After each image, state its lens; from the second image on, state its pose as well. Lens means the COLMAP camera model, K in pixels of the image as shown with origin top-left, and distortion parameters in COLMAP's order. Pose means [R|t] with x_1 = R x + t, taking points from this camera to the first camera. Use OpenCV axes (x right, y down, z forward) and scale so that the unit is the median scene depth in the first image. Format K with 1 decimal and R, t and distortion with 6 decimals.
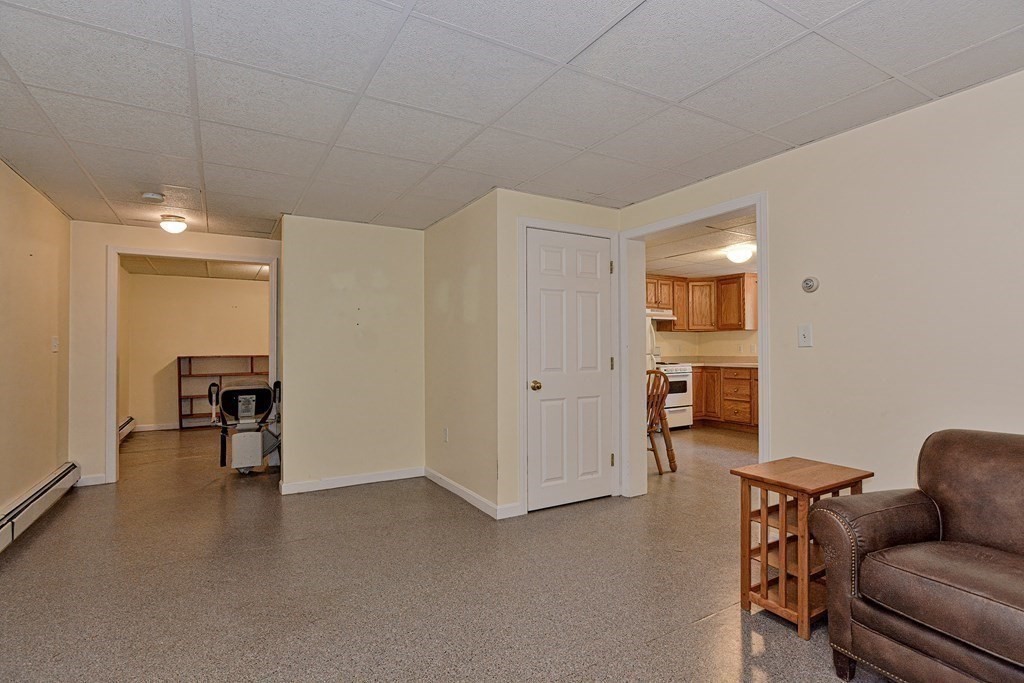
lens RADIAL K [[501.4, 0, 510.2], [0, 501.4, 344.0], [0, 0, 1]] dist [-0.013706, 0.005424]
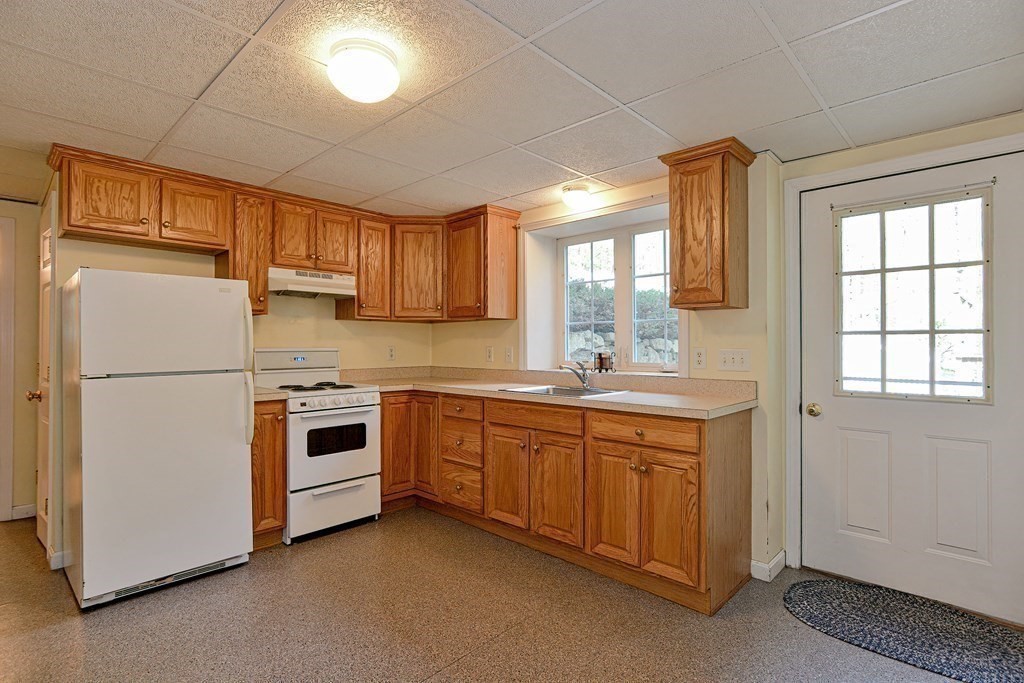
lens RADIAL K [[501.4, 0, 522.7], [0, 501.4, 339.1], [0, 0, 1]] dist [-0.013706, 0.005424]
pose [[0.954830, 0.007334, 0.297063, 0.350861], [-0.006618, 0.999972, -0.003415, -0.005465], [-0.297079, 0.001295, 0.954852, 0.500432]]
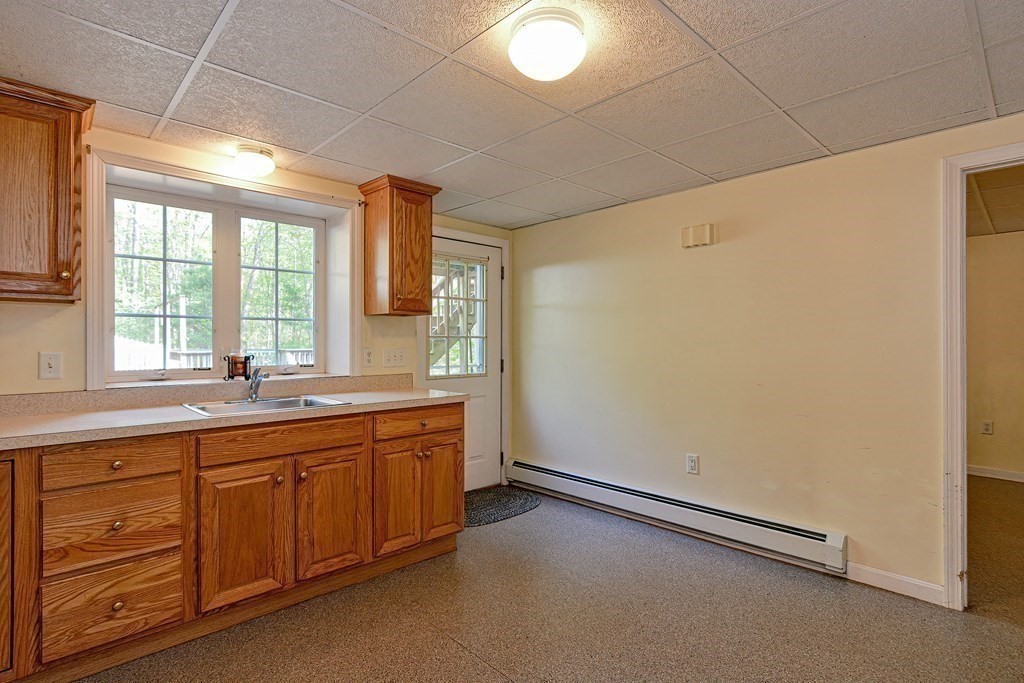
lens RADIAL K [[501.4, 0, 506.2], [0, 501.4, 339.8], [0, 0, 1]] dist [-0.013706, 0.005424]
pose [[-0.228087, 0.006762, 0.973617, 0.137464], [-0.007178, 0.999937, -0.008626, -0.005549], [-0.973614, -0.008956, -0.228024, 0.824323]]
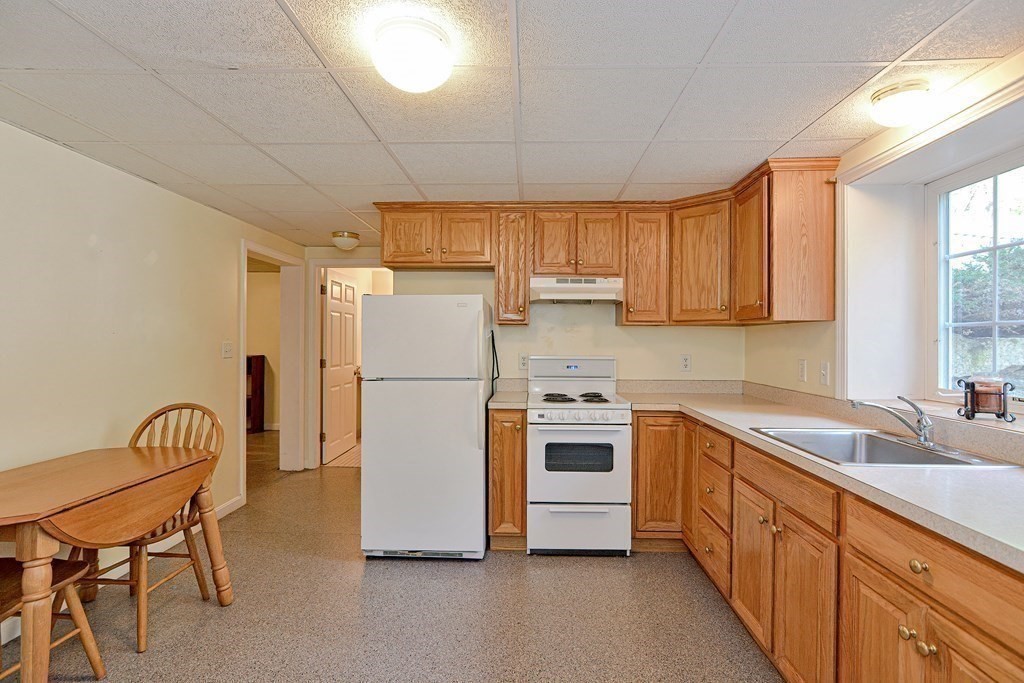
lens RADIAL K [[501.4, 0, 512.1], [0, 501.4, 341.9], [0, 0, 1]] dist [-0.013706, 0.005424]
pose [[0.850747, 0.011662, -0.525446, 0.497034], [-0.004692, 0.999882, 0.014595, -0.017817], [0.525554, -0.009952, 0.850702, 0.595694]]
